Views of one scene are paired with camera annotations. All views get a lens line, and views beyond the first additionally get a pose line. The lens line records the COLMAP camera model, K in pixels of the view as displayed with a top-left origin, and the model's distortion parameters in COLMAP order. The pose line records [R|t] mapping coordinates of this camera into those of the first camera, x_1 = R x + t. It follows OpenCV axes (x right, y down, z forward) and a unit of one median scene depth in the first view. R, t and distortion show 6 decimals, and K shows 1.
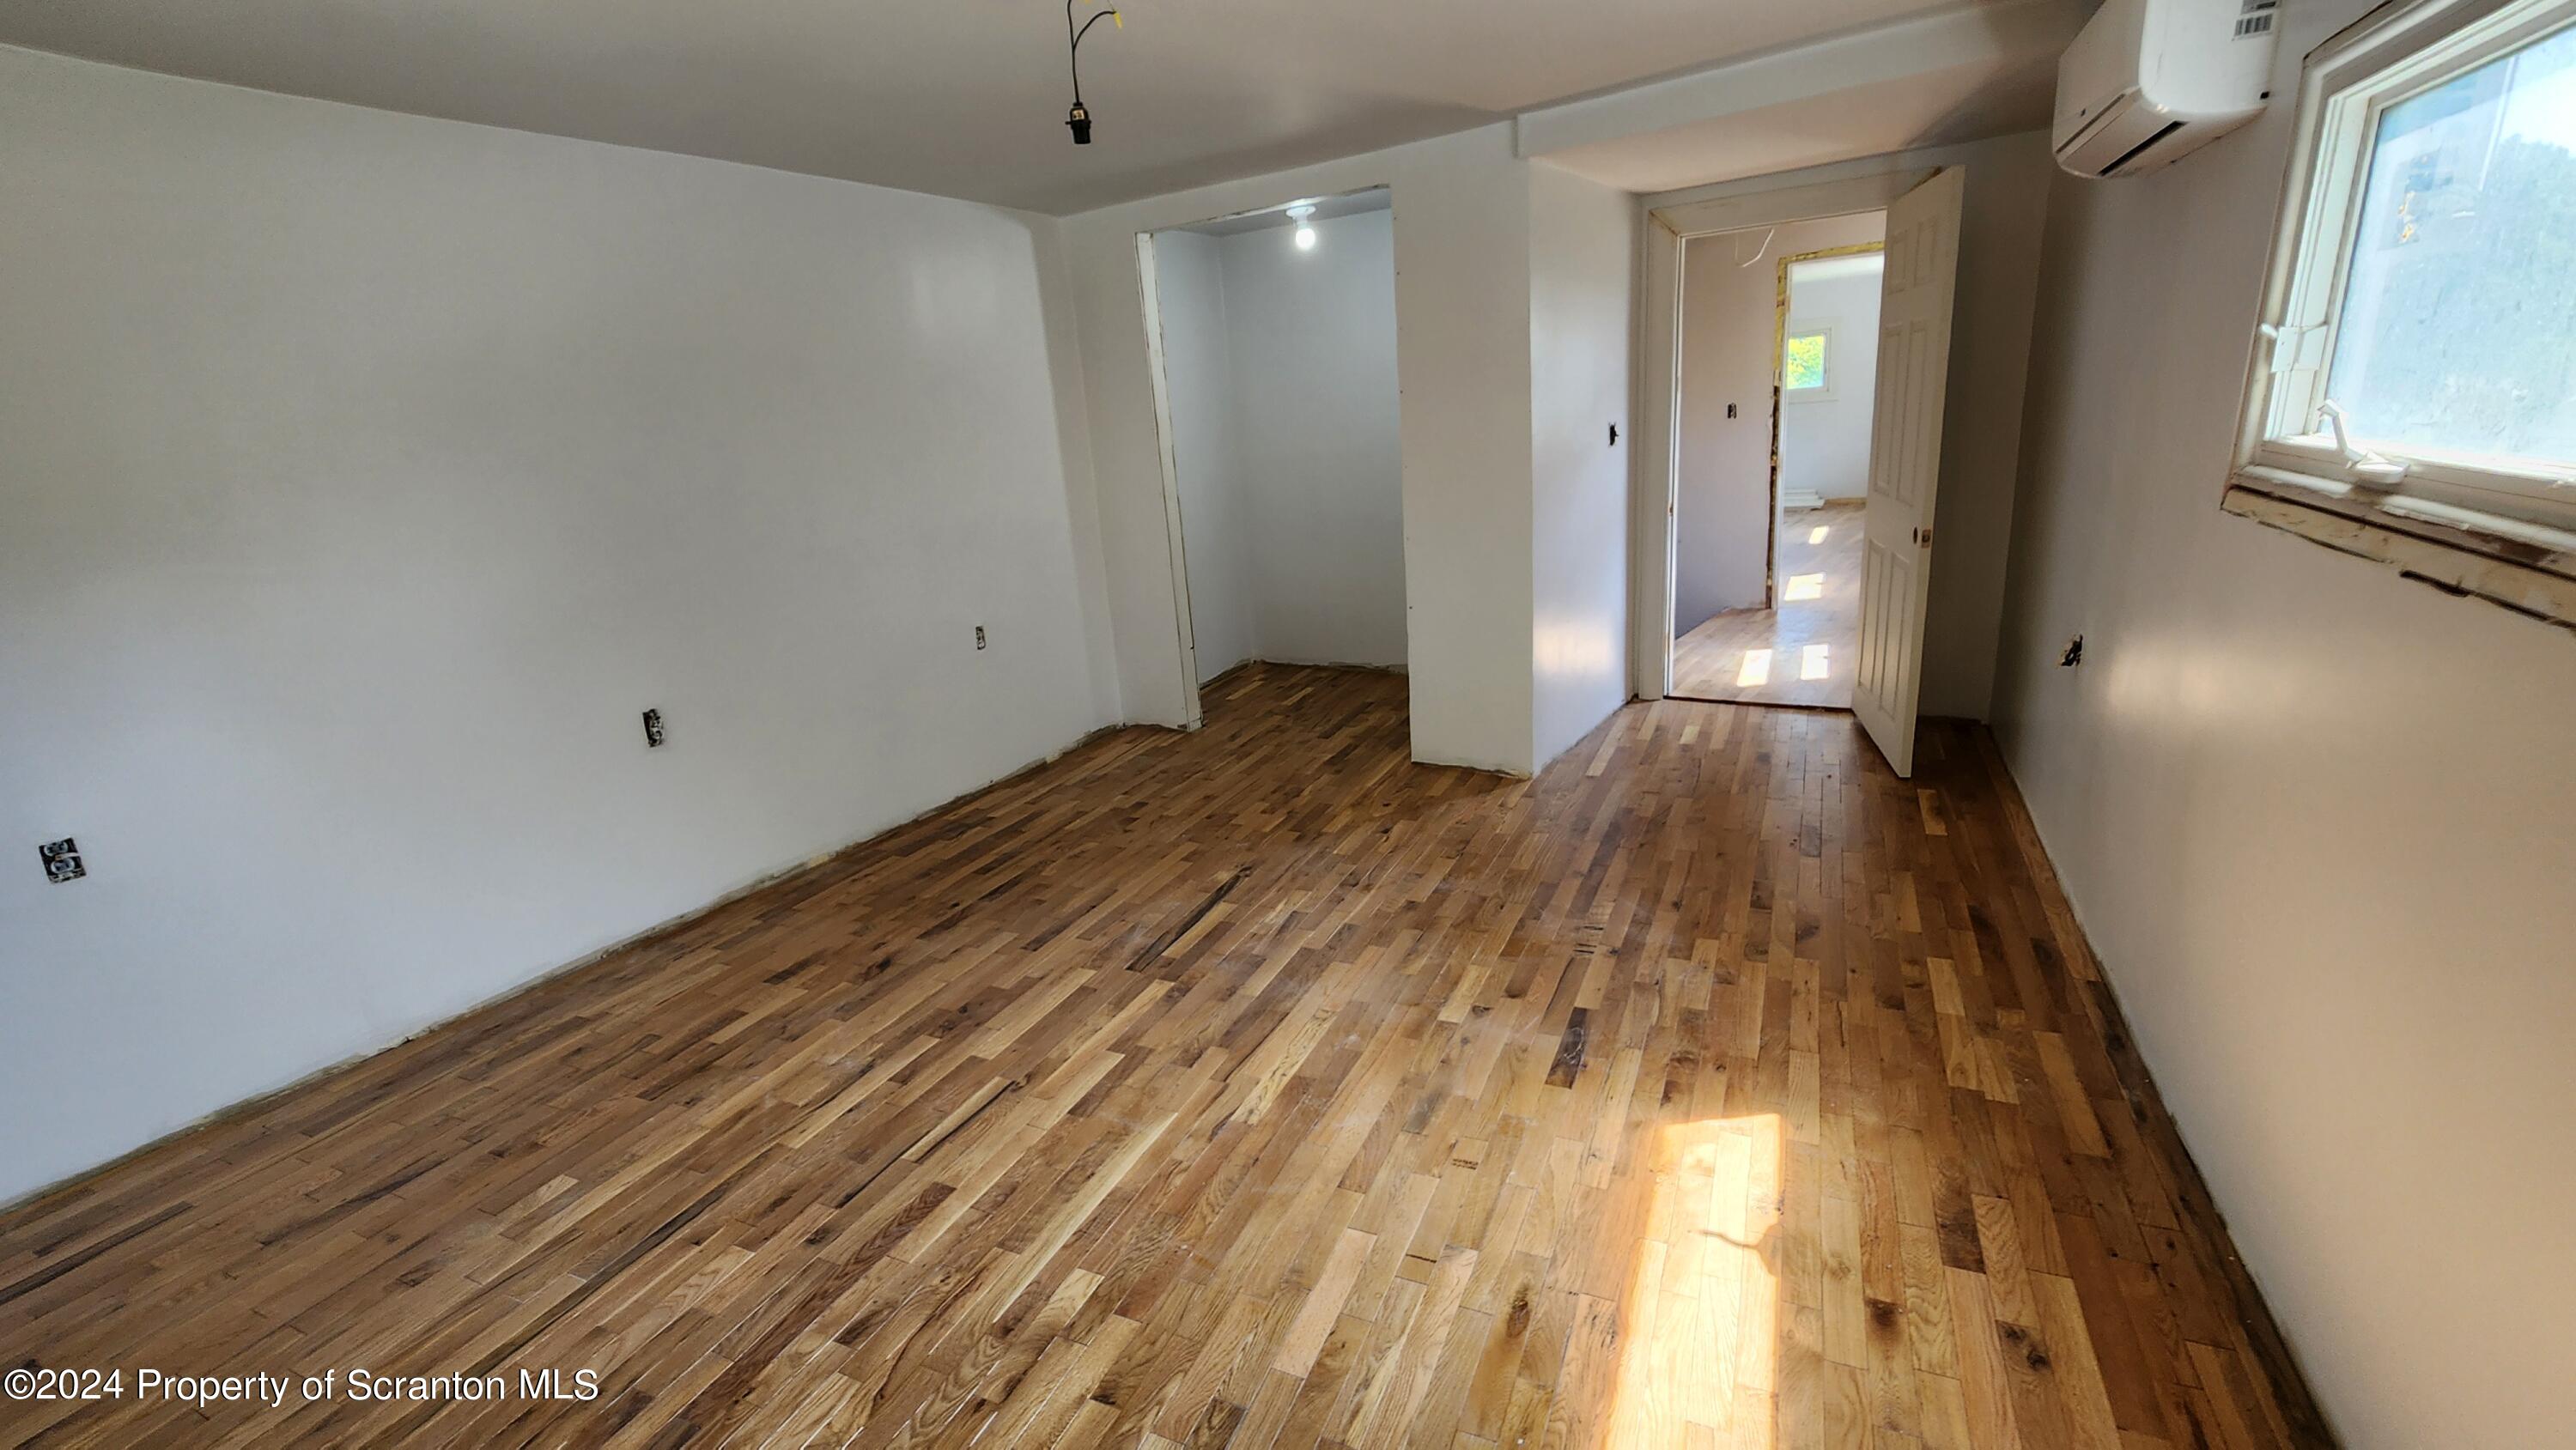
lens RADIAL K [[1062.6, 0, 1307.7], [0, 1062.6, 733.7], [0, 0, 1]] dist [-0.002566, -0.000618]
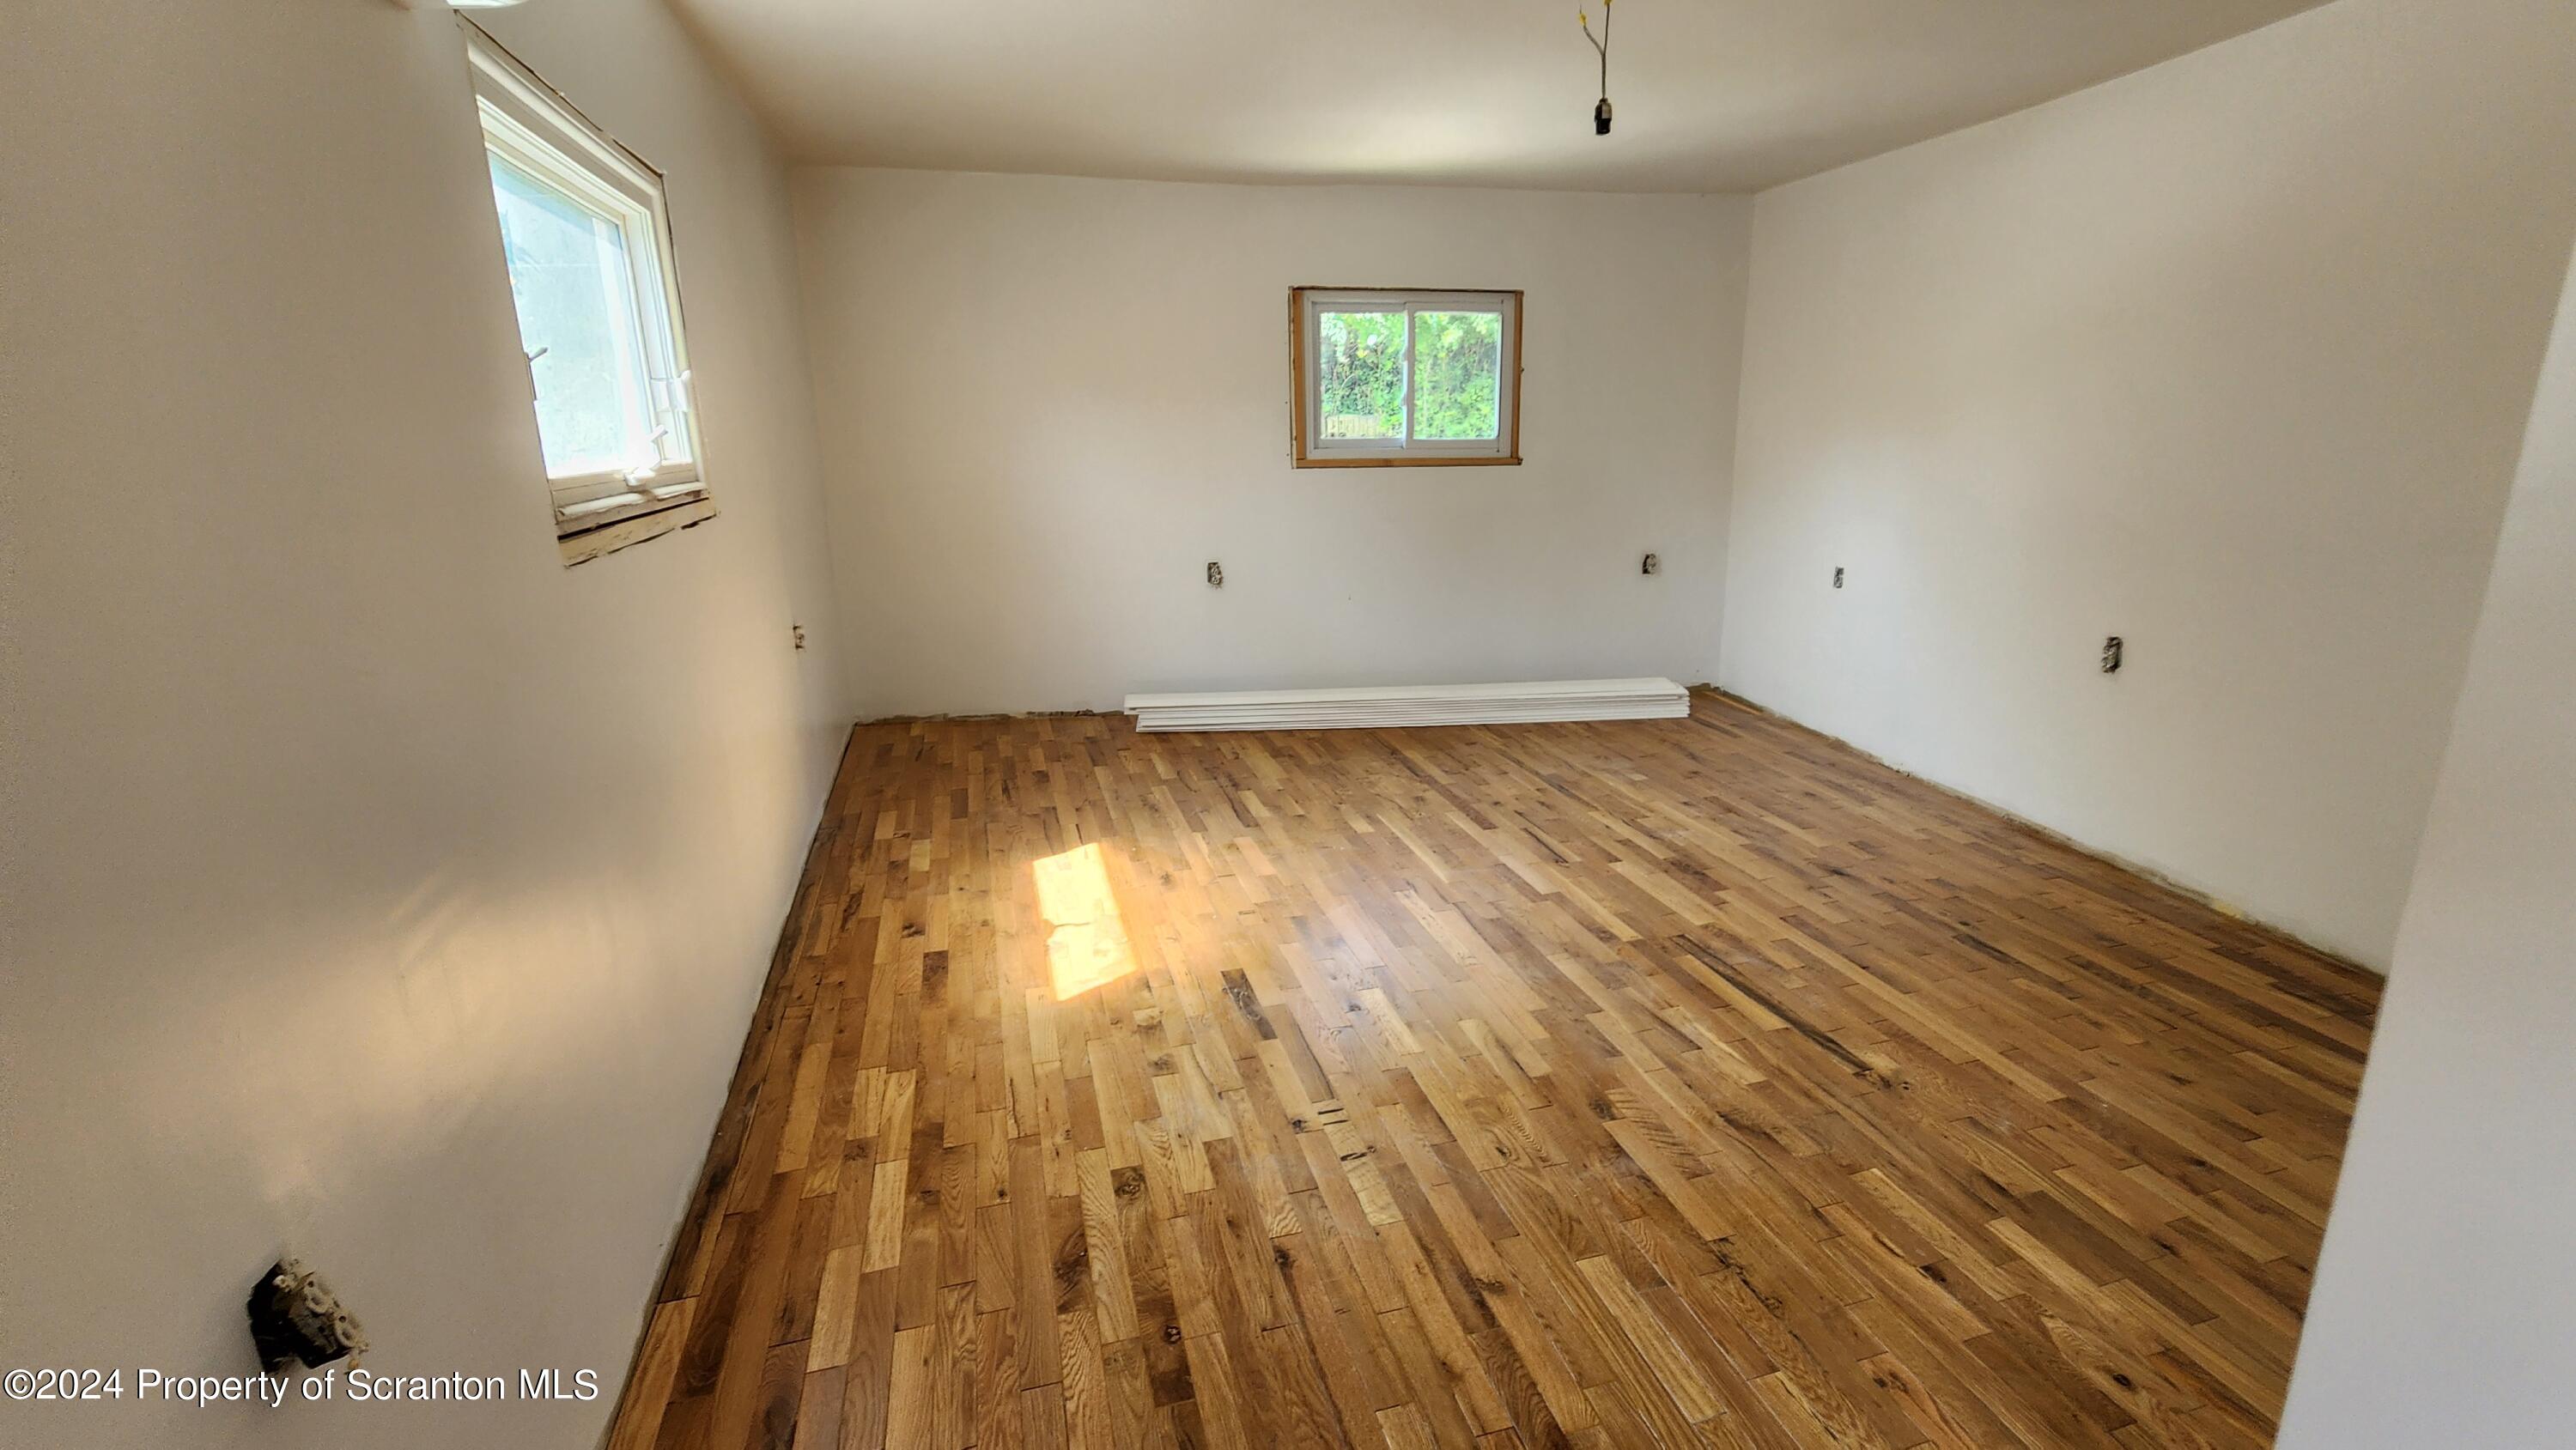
lens RADIAL K [[1062.6, 0, 1299.3], [0, 1062.6, 712.3], [0, 0, 1]] dist [-0.002566, -0.000618]
pose [[-0.748905, 0.246798, -0.615006, 0.693755], [-0.132640, 0.853455, 0.504005, -0.430466], [0.649268, 0.459026, -0.606421, 1.355740]]
